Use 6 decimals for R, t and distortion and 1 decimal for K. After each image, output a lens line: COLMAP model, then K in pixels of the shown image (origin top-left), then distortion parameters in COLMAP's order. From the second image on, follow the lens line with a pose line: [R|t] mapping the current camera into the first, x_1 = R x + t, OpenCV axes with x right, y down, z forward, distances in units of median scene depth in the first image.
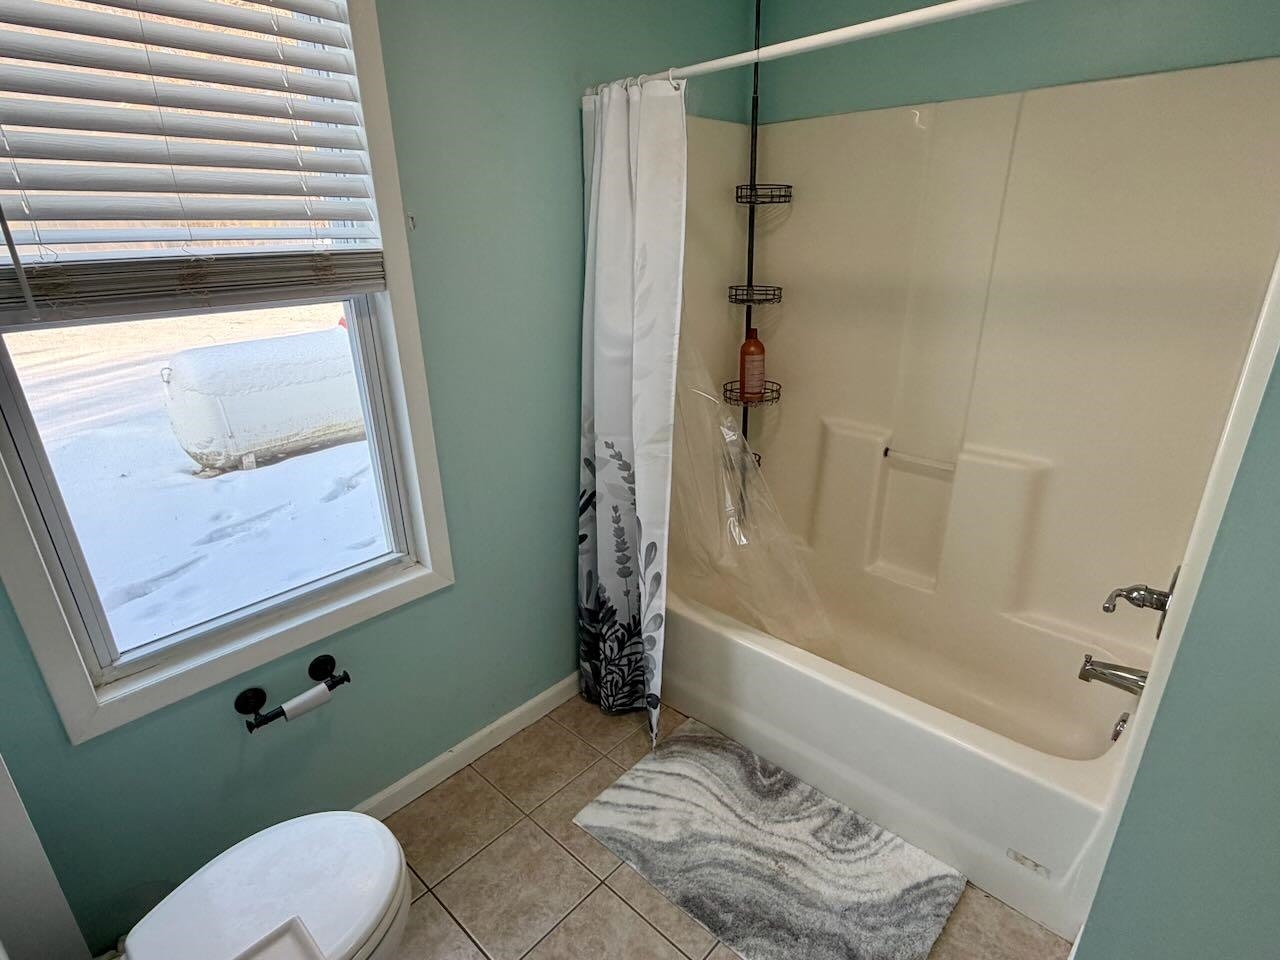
lens RADIAL K [[656.6, 0, 638.7], [0, 656.6, 486.5], [0, 0, 1]] dist [0.014499, 0.000062]
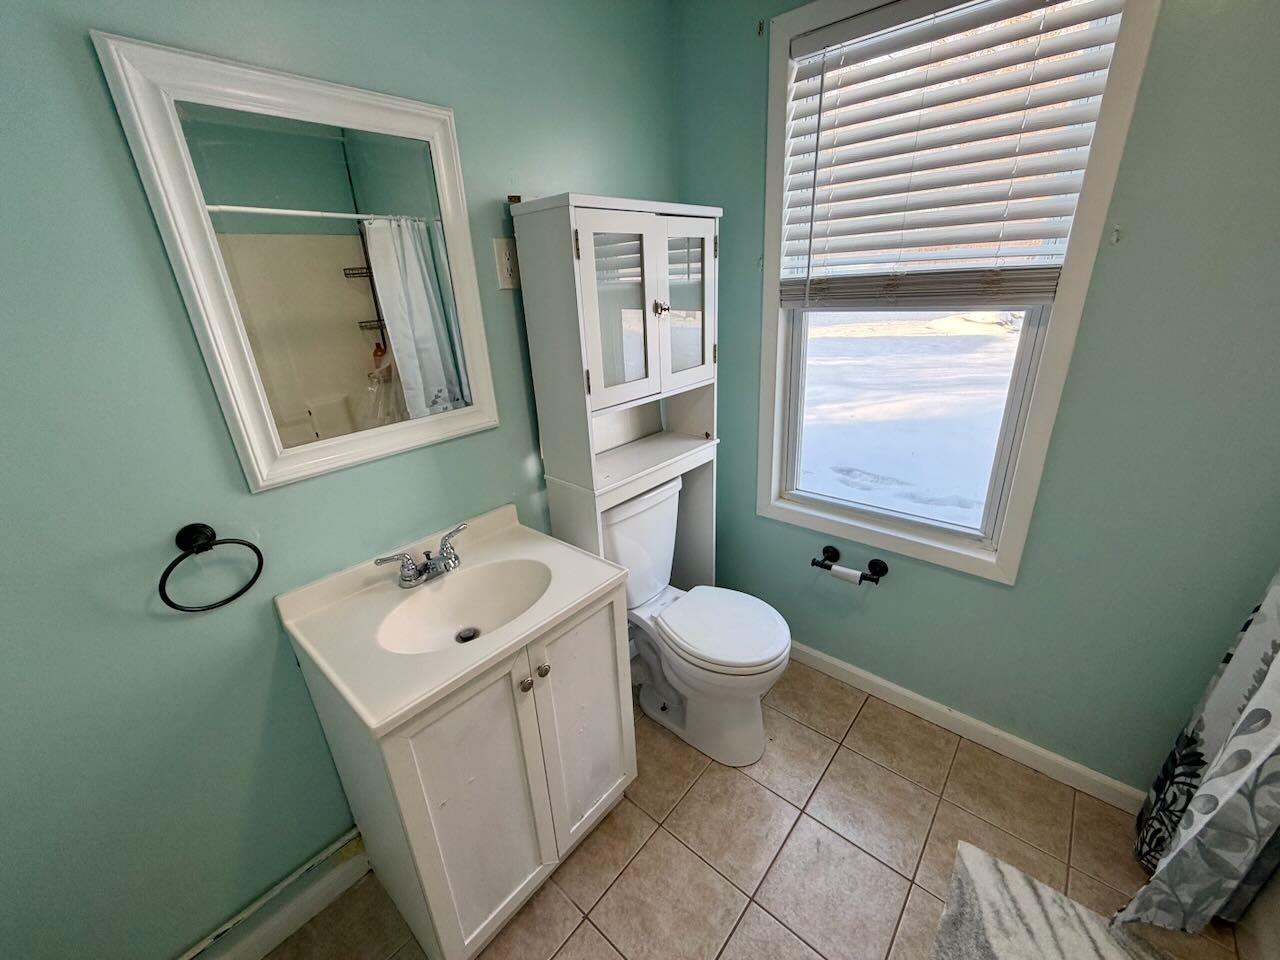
lens RADIAL K [[510.5, 0, 640.0], [0, 510.5, 480.0], [0, 0, 1]] dist [0.000877, 0.000174]
pose [[0.050398, 0.391392, -0.918843, 0.404264], [-0.314778, 0.879346, 0.357302, -0.115060], [0.947827, 0.271224, 0.167519, 0.264427]]
